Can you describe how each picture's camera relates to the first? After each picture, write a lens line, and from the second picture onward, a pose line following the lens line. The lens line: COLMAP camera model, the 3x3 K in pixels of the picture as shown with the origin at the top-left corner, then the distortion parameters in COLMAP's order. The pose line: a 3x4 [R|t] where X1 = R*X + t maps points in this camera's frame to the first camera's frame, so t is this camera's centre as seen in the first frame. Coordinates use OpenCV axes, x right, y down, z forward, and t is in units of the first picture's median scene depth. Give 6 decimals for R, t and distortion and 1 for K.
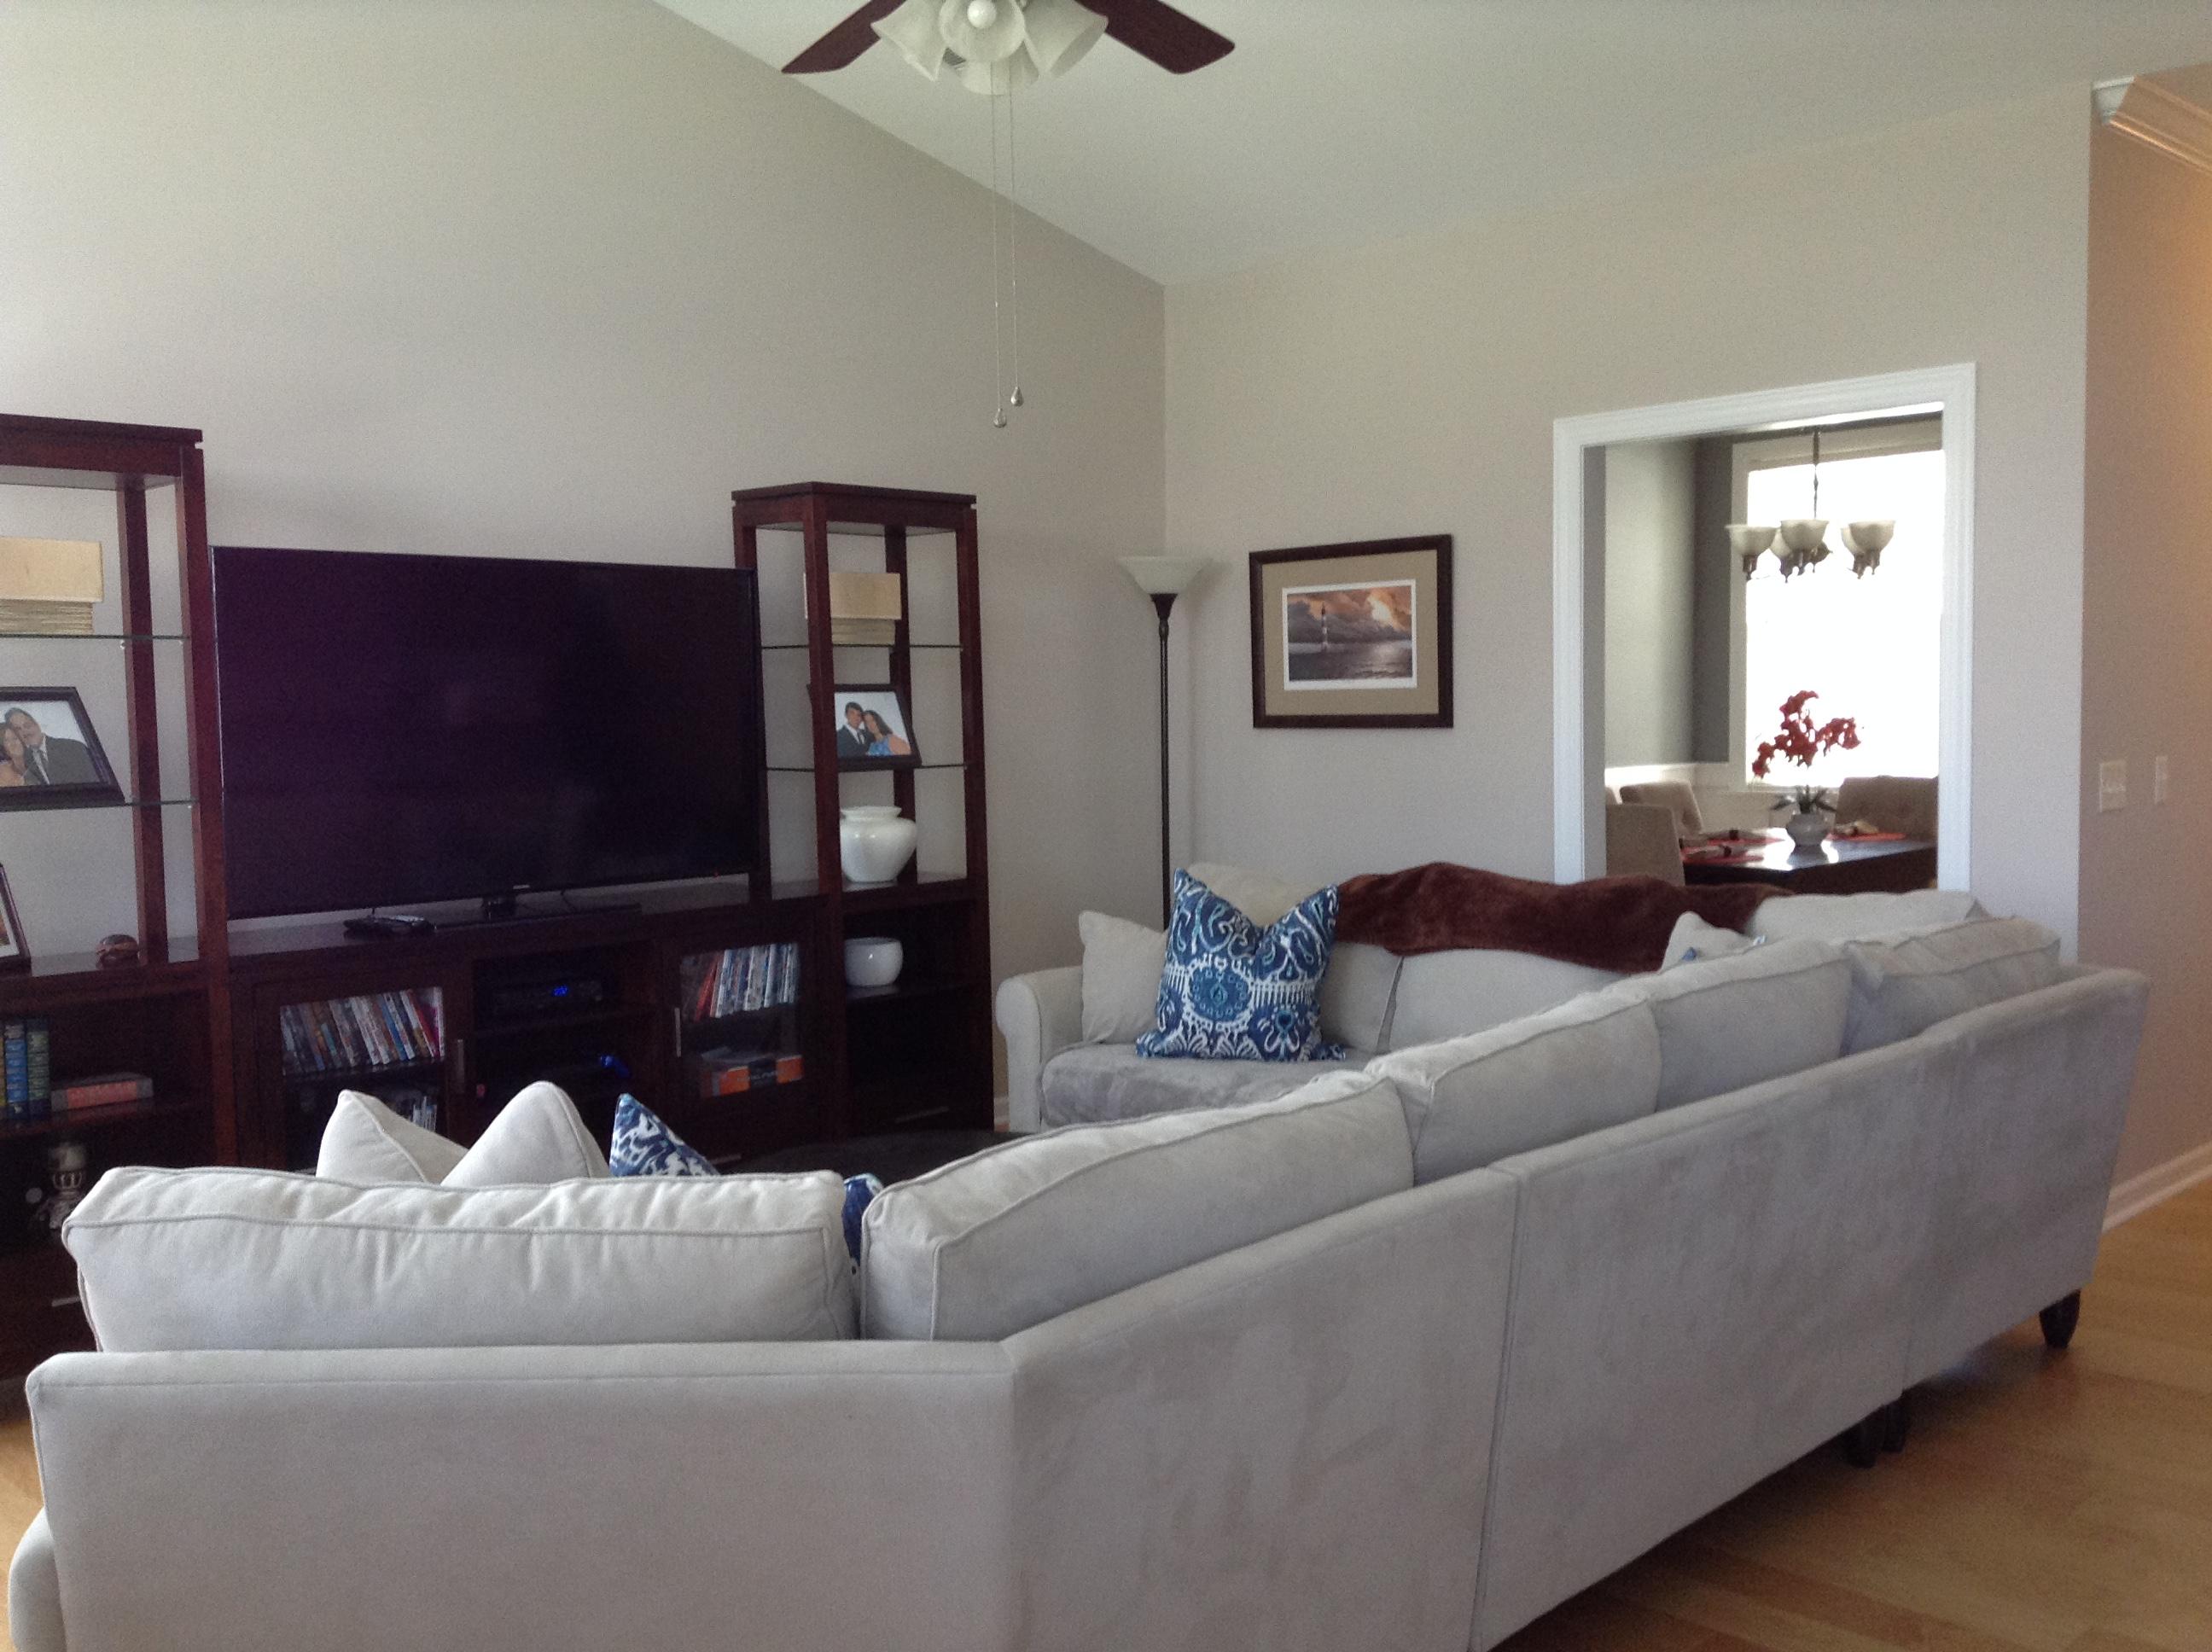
lens RADIAL K [[2042.8, 0, 1106.0], [0, 2042.8, 826.0], [0, 0, 1]] dist [0.152228, -0.264139]
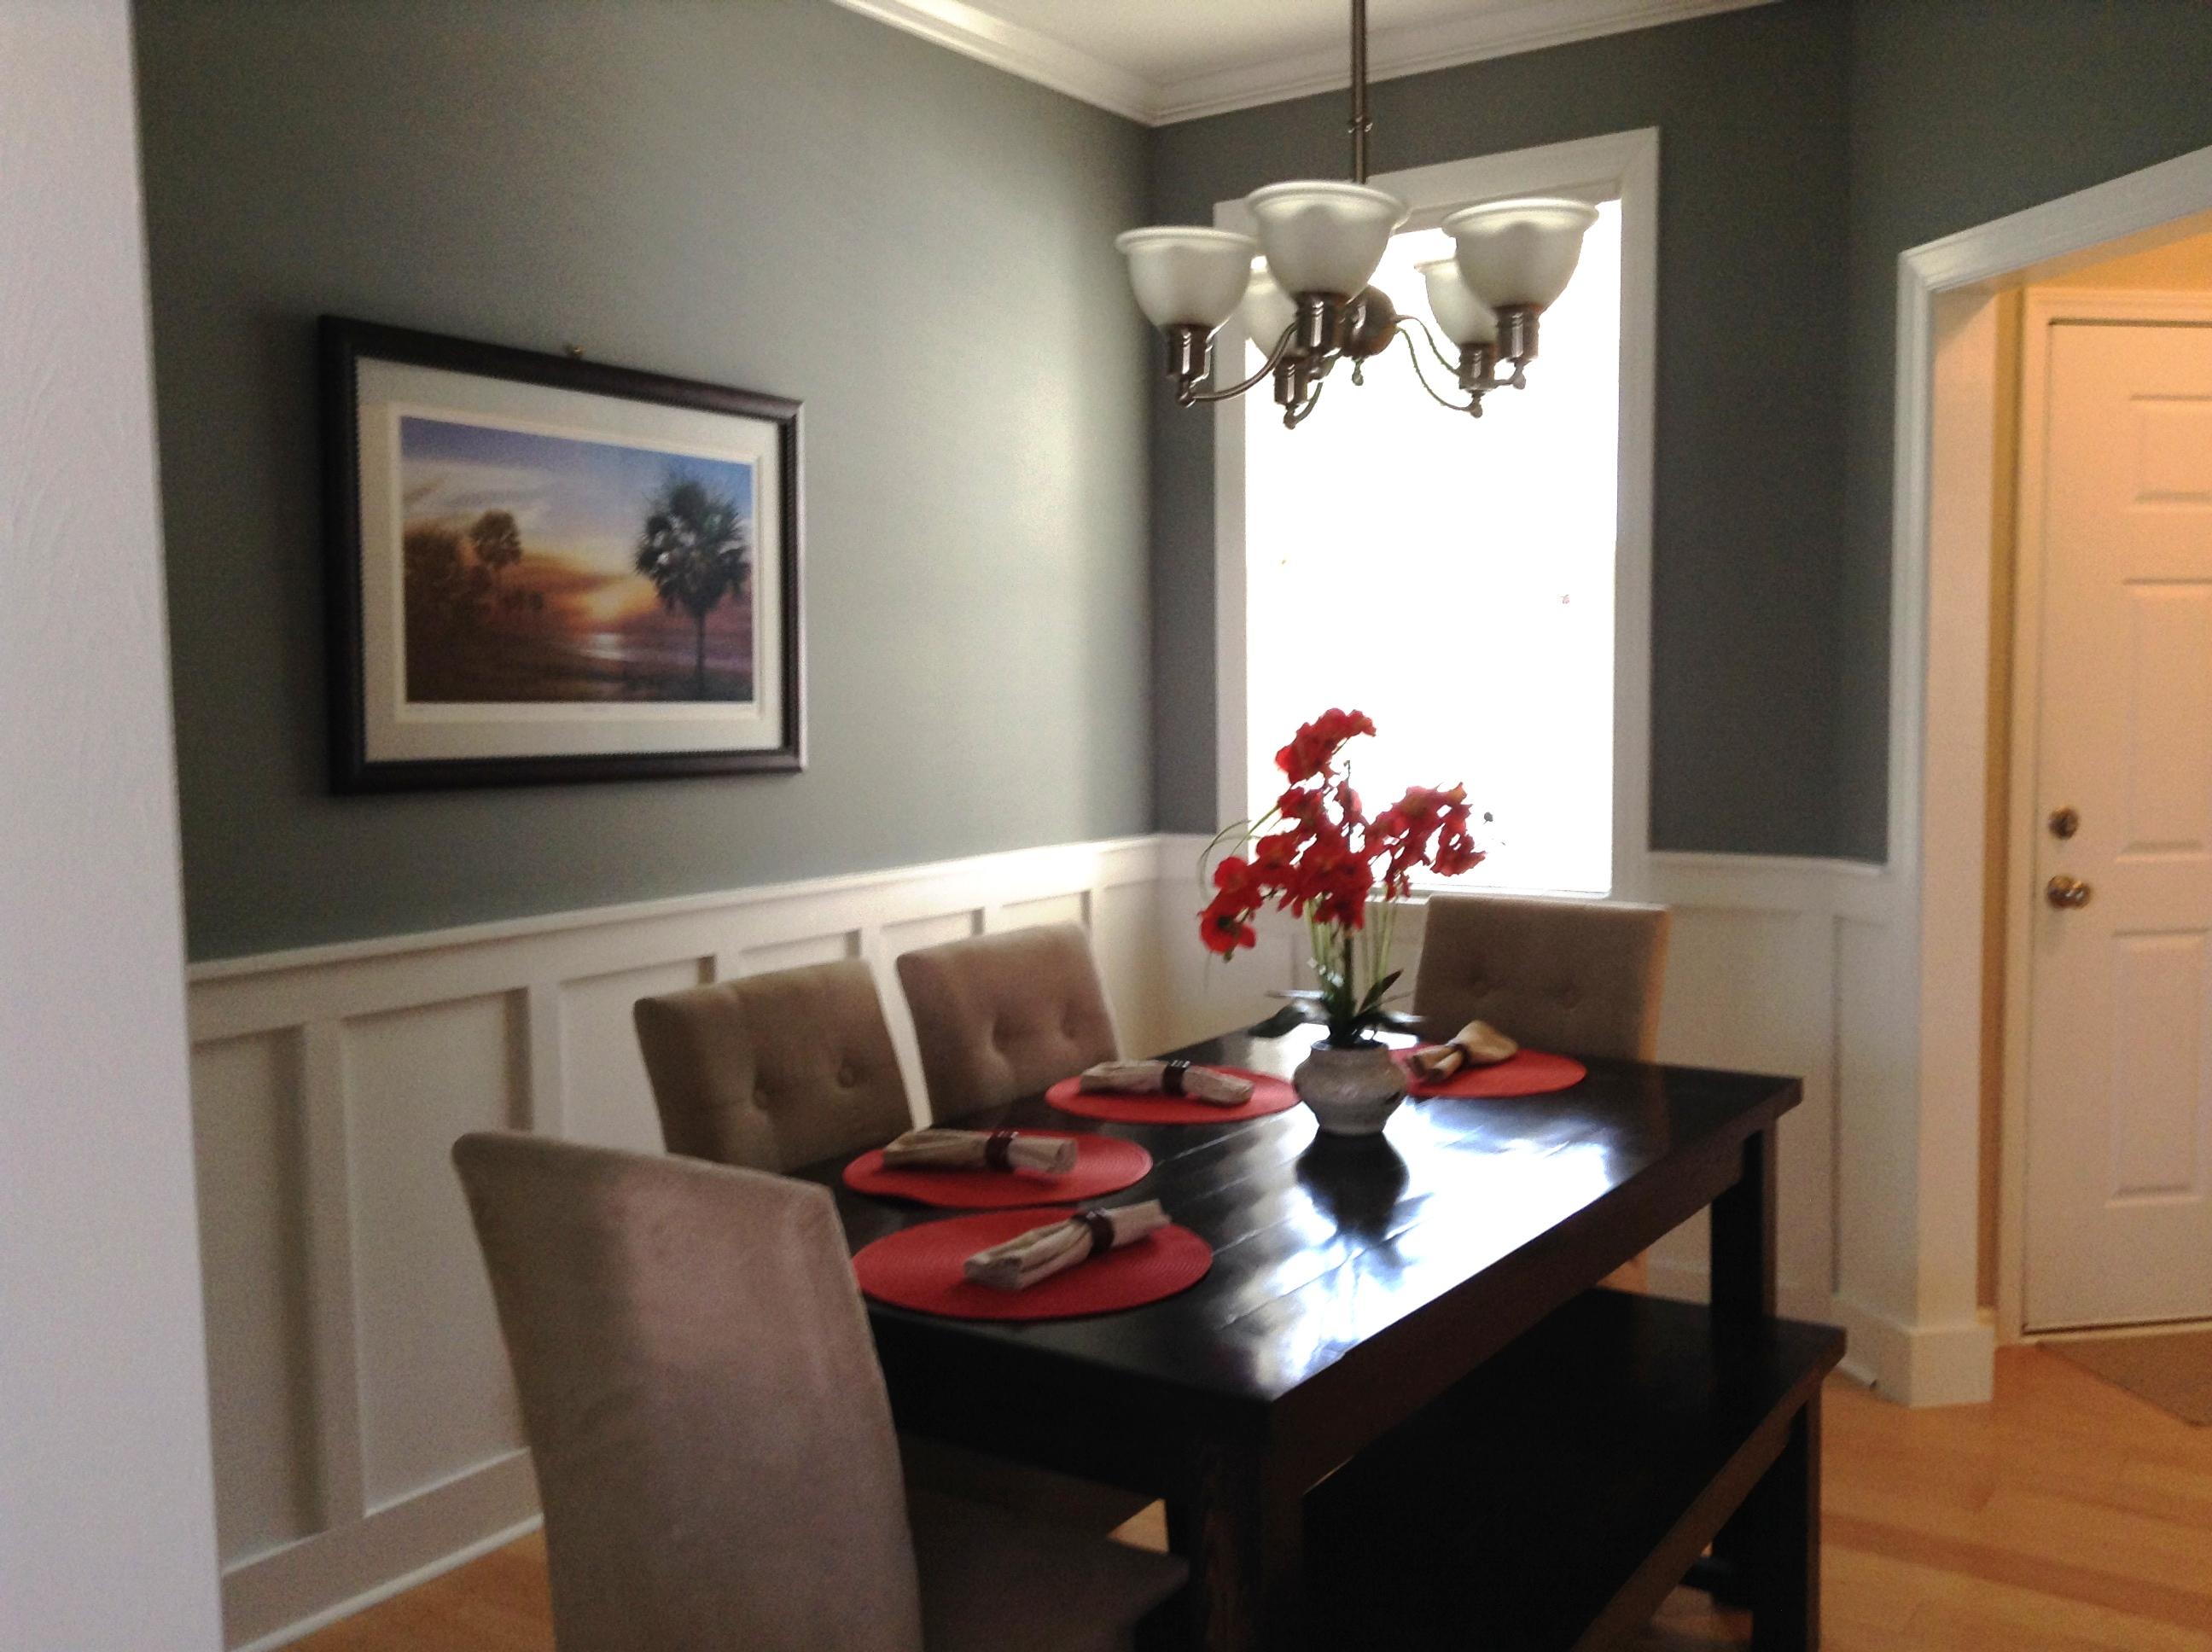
lens RADIAL K [[2042.8, 0, 1106.0], [0, 2042.8, 826.0], [0, 0, 1]] dist [0.152228, -0.264139]
pose [[0.980641, -0.008051, 0.195651, 0.225831], [0.006642, 0.999947, 0.007856, -0.048610], [-0.195703, -0.006404, 0.980642, 0.652050]]
